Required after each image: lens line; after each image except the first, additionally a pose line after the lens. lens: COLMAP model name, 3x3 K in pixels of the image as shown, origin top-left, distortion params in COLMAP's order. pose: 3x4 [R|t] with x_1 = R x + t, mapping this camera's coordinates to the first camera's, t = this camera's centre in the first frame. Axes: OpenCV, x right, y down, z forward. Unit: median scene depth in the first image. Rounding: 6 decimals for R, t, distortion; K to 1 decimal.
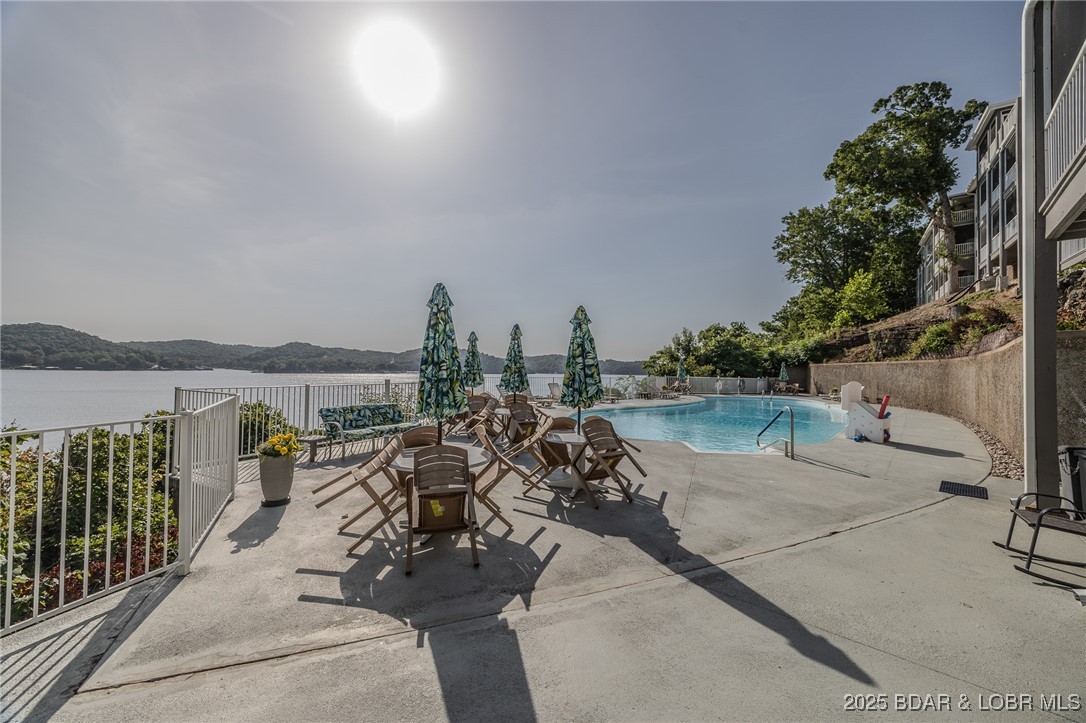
lens RADIAL K [[428.1, 0, 542.6], [0, 428.1, 361.4], [0, 0, 1]] dist [0.003148, -0.000392]
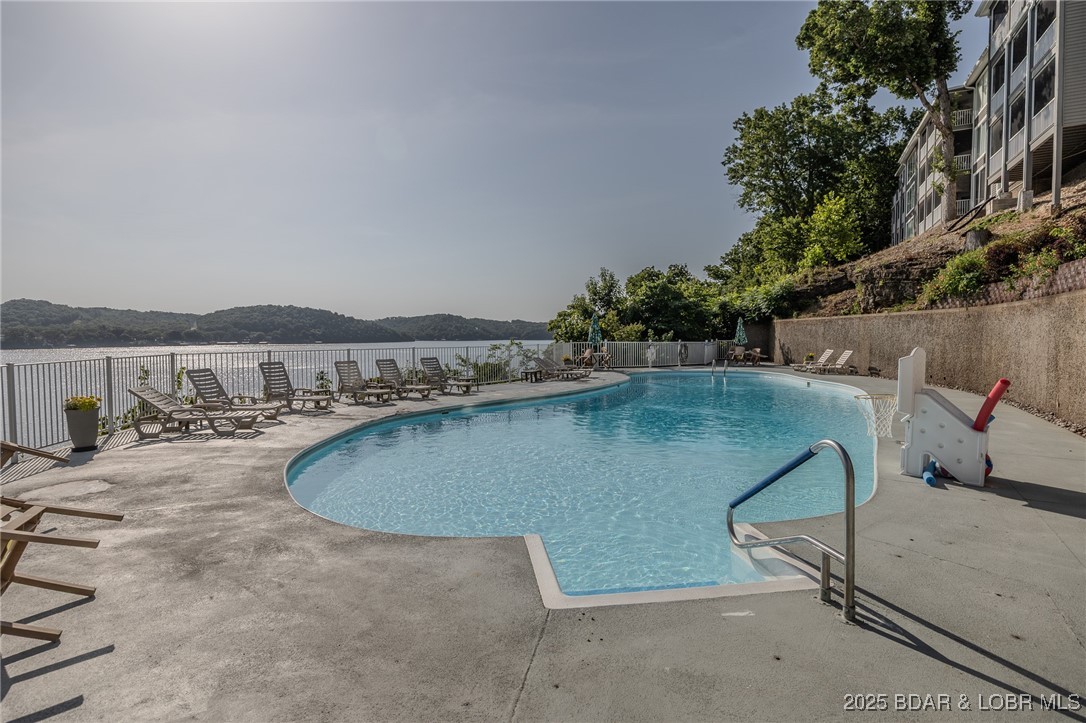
lens RADIAL K [[568.4, 0, 545.8], [0, 568.4, 362.2], [0, 0, 1]] dist [-0.000182, 0.000946]
pose [[0.979903, -0.029270, 0.197316, 0.071962], [0.015737, 0.997436, 0.069809, 0.004480], [-0.198853, -0.065300, 0.977851, 0.158983]]
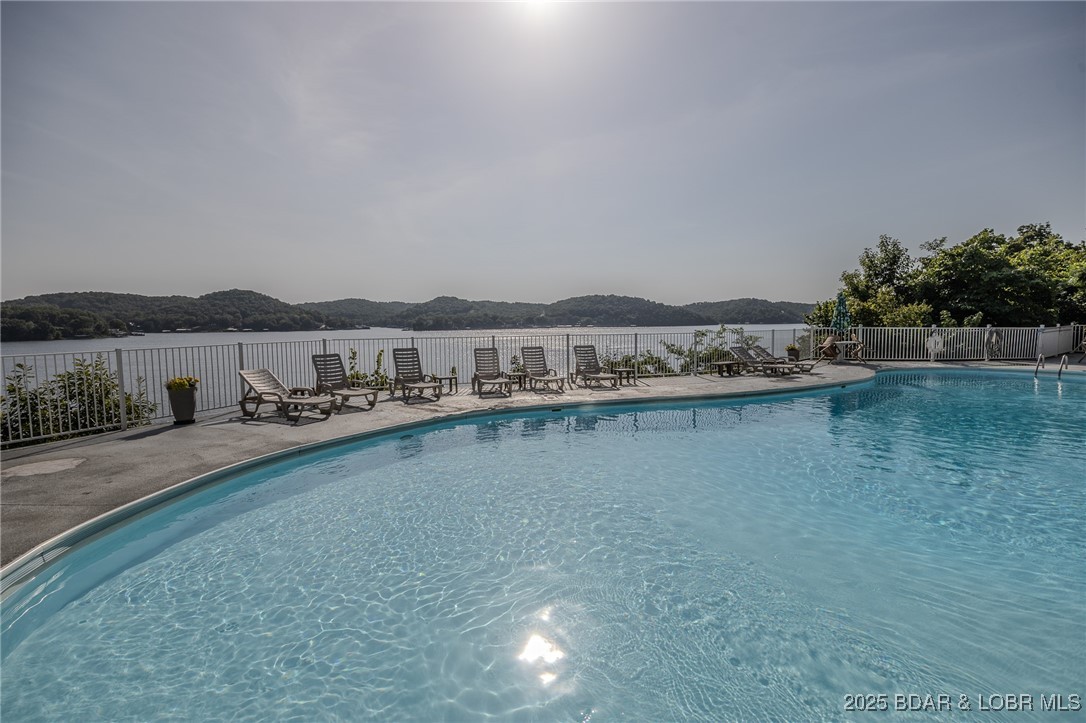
lens RADIAL K [[516.1, 0, 546.6], [0, 516.1, 354.8], [0, 0, 1]] dist [-0.011342, 0.000744]
pose [[0.934105, -0.002801, -0.356989, 0.179856], [0.032559, 0.996470, 0.077377, 0.007557], [0.355512, -0.083901, 0.930899, 0.255671]]
